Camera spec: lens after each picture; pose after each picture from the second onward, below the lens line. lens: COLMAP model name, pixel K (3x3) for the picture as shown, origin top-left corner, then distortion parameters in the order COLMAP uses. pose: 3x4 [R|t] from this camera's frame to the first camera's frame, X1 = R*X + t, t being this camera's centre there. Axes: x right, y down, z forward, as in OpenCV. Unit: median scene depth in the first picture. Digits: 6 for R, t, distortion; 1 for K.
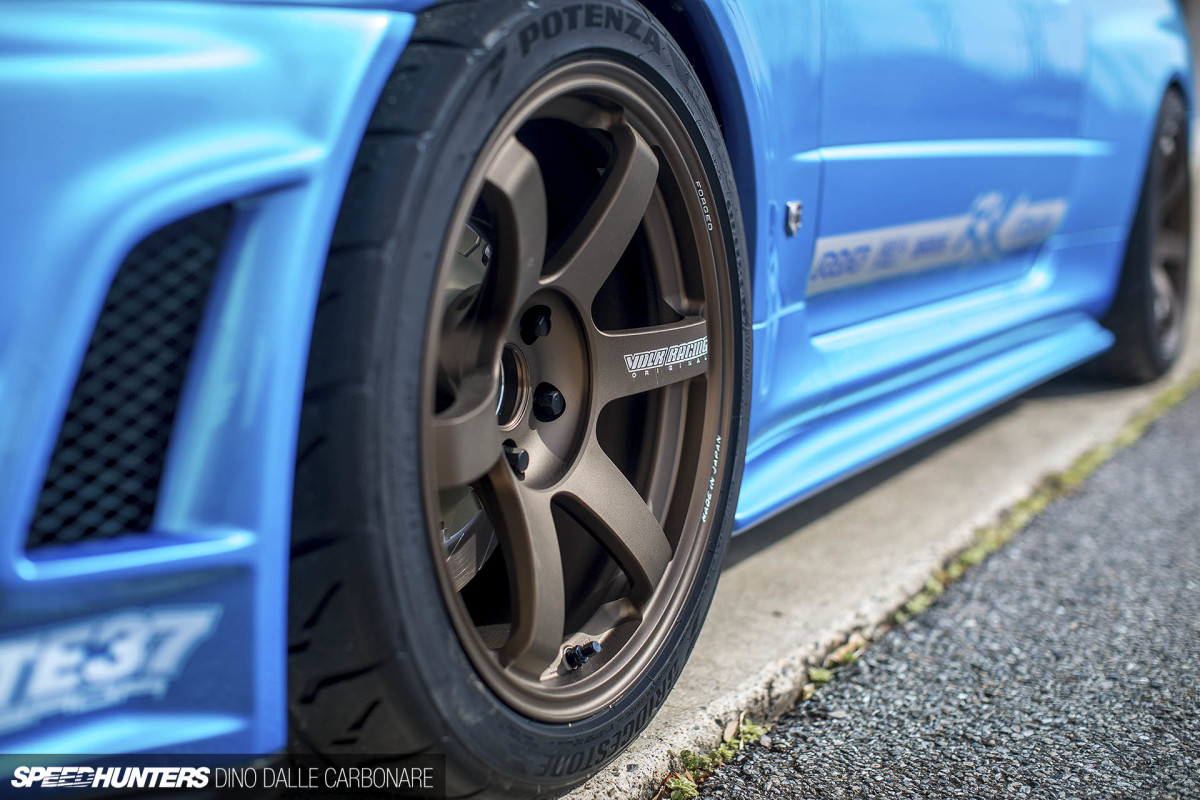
lens RADIAL K [[1709.7, 0, 600.0], [0, 1709.7, 400.0], [0, 0, 1]] dist [-0.140080, 0.127246]
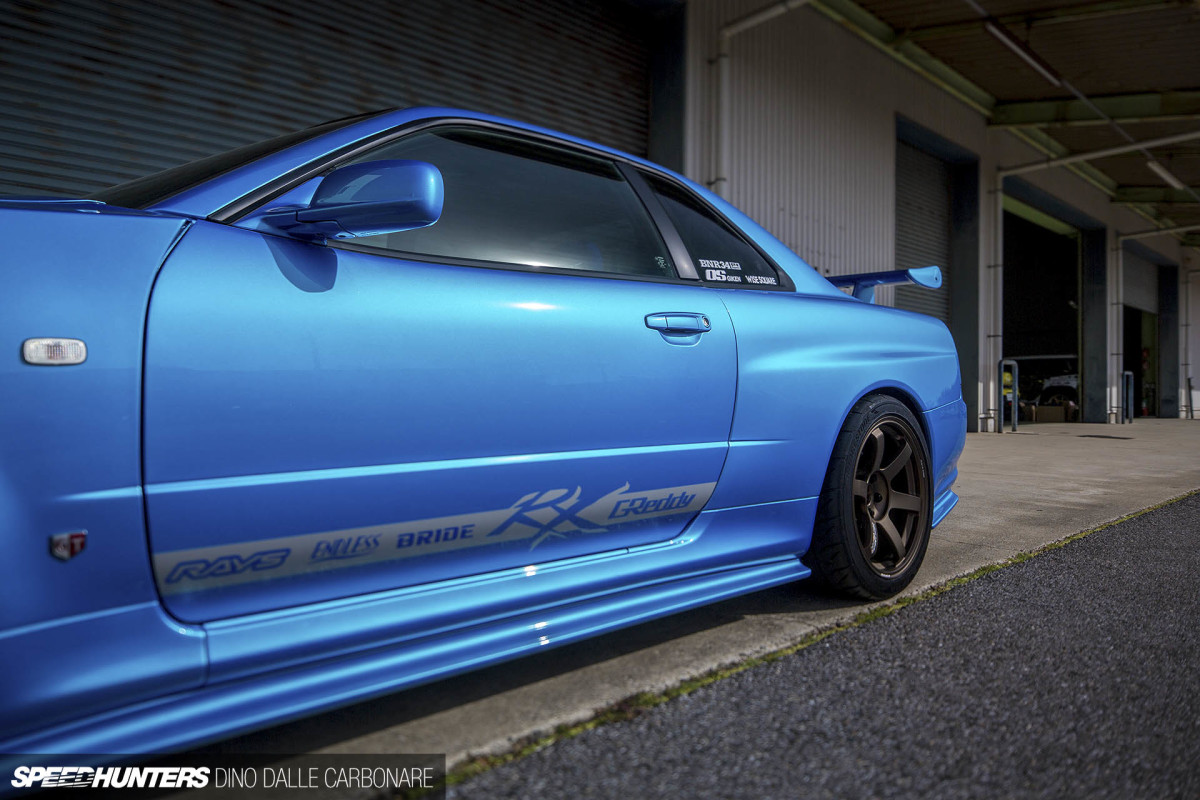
lens RADIAL K [[793.6, 0, 600.0], [0, 793.6, 400.0], [0, 0, 1]] dist [0.001021, -0.000734]
pose [[0.949704, -0.004273, -0.313121, 0.494327], [-0.043408, 0.988458, -0.145146, -0.107201], [0.310127, 0.151438, 0.938556, 0.415434]]
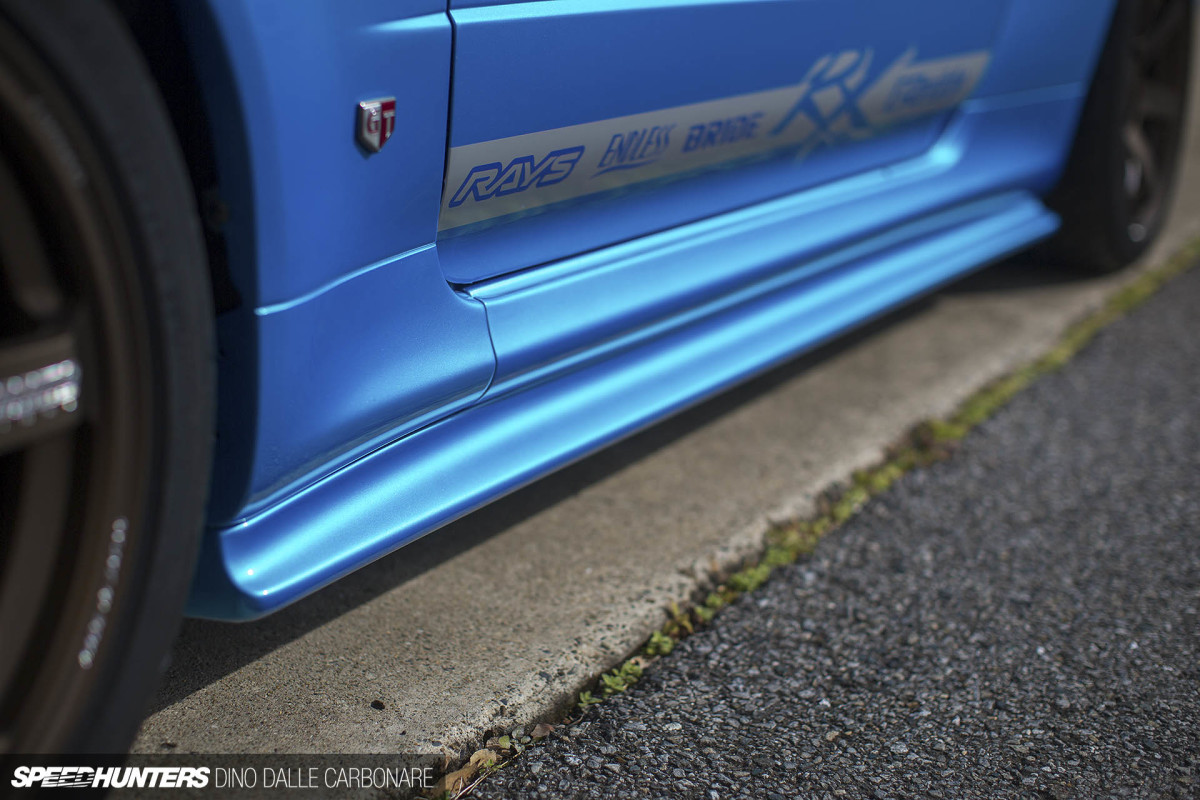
lens RADIAL K [[1709.7, 0, 600.0], [0, 1709.7, 400.0], [0, 0, 1]] dist [-0.140080, 0.127246]
pose [[0.998622, 0.044182, -0.028318, 0.162166], [-0.040215, 0.990966, 0.127939, -0.066406], [0.033715, -0.126624, 0.991378, 0.275292]]
